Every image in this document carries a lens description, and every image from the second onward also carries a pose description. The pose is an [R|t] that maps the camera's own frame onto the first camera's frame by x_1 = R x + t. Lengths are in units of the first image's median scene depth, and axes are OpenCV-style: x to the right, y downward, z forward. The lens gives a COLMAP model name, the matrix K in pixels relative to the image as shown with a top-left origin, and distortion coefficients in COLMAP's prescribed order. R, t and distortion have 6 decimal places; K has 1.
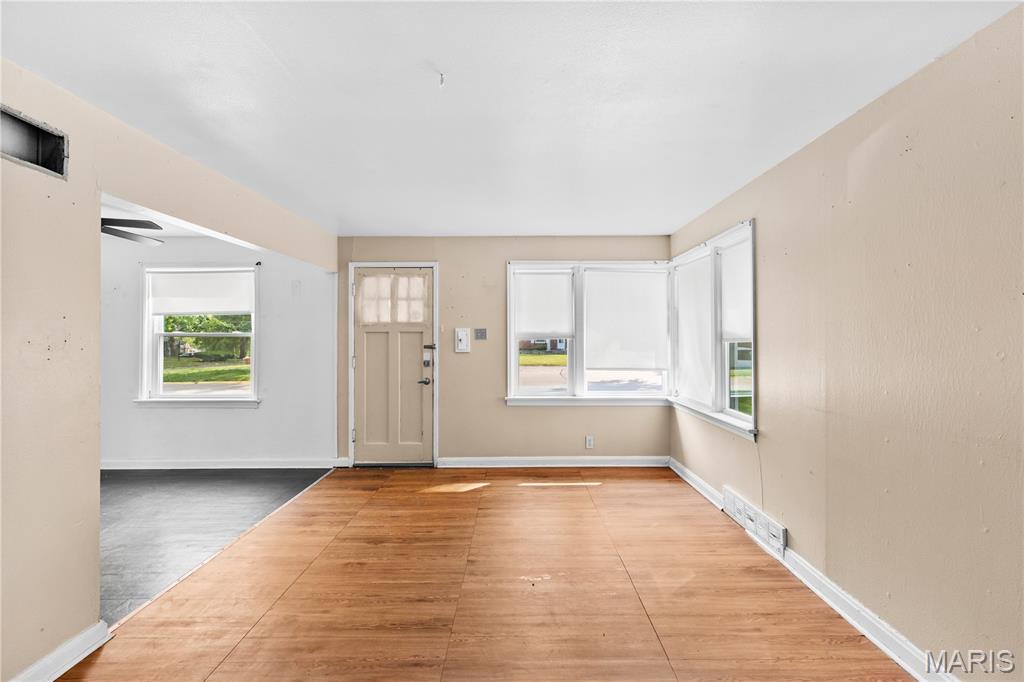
lens RADIAL K [[472.8, 0, 508.6], [0, 472.8, 332.8], [0, 0, 1]] dist [-0.001054, 0.000499]
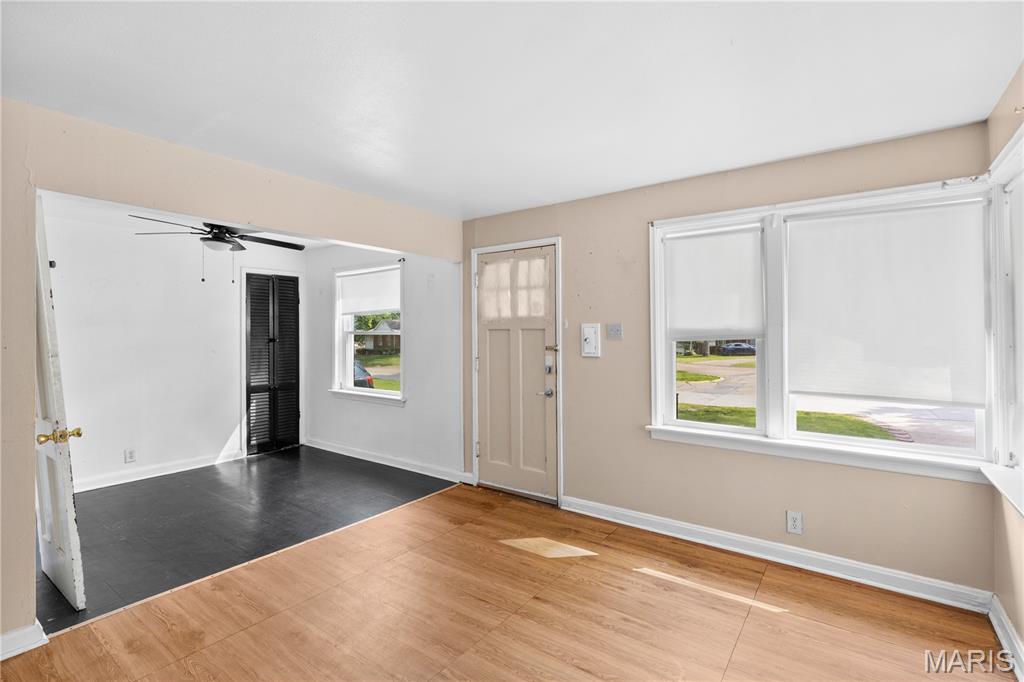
lens RADIAL K [[472.8, 0, 511.2], [0, 472.8, 328.2], [0, 0, 1]] dist [-0.001054, 0.000499]
pose [[0.809997, -0.005452, -0.586408, 0.229343], [0.006579, 0.999978, -0.000210, -0.003166], [0.586397, -0.003687, 0.810016, 0.341178]]
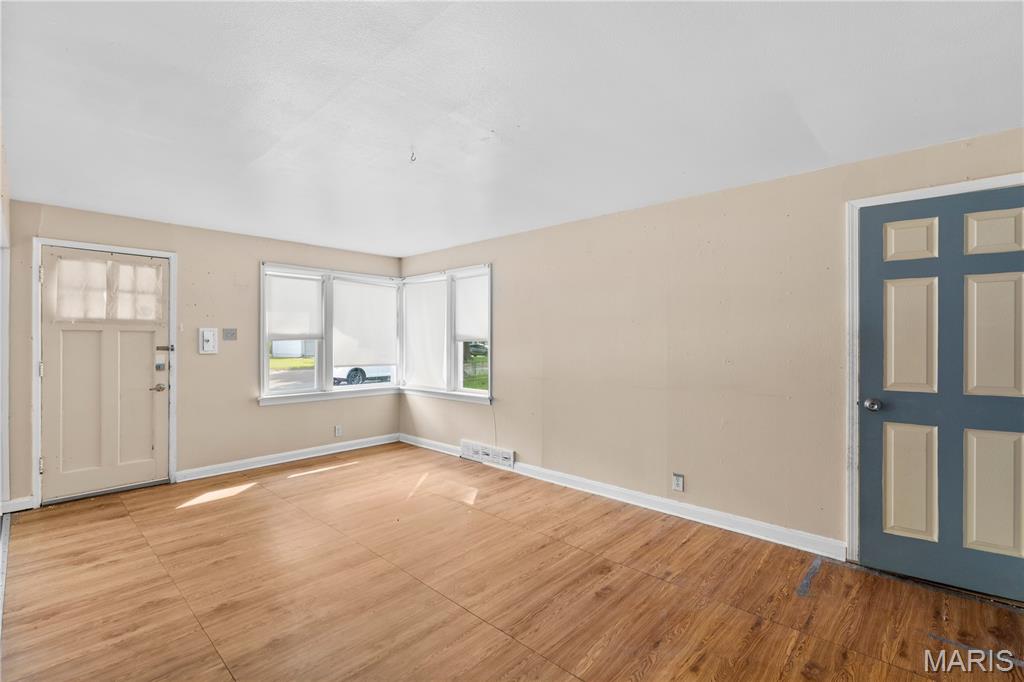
lens RADIAL K [[472.8, 0, 519.5], [0, 472.8, 343.8], [0, 0, 1]] dist [-0.001054, 0.000499]
pose [[0.667100, -0.002134, 0.744965, -0.382902], [-0.009421, 0.999892, 0.011300, 0.005289], [-0.744909, -0.014557, 0.667008, -0.080583]]
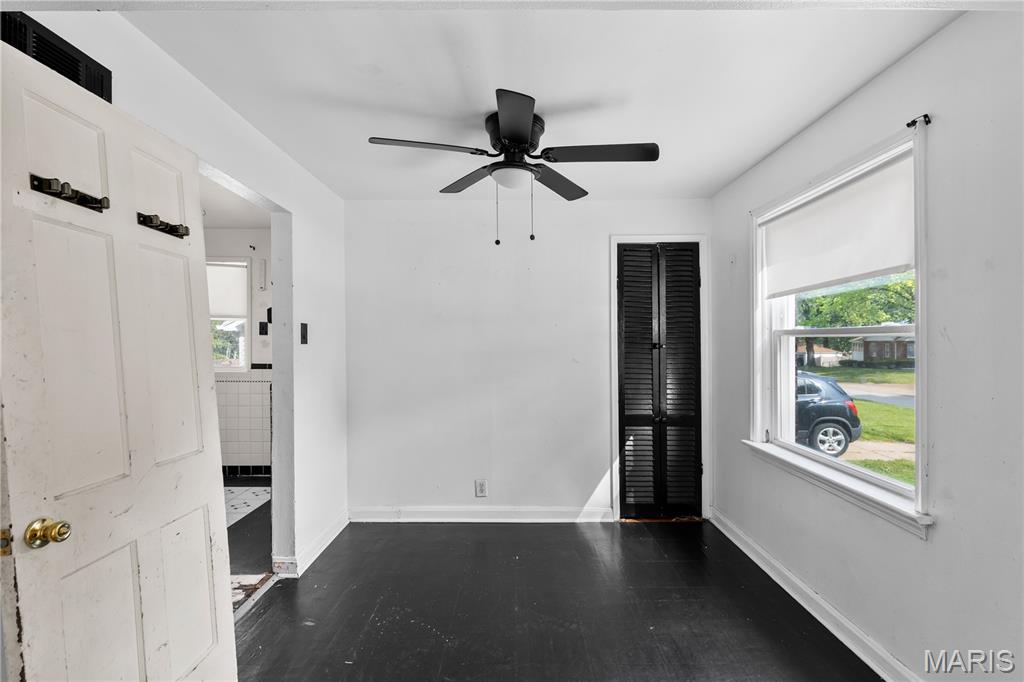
lens RADIAL K [[472.8, 0, 519.5], [0, 472.8, 338.8], [0, 0, 1]] dist [-0.001054, 0.000499]
pose [[0.029171, -0.000557, -0.999574, -0.194394], [0.007208, 0.999974, -0.000347, 0.009984], [0.999548, -0.007195, 0.029174, 0.700507]]
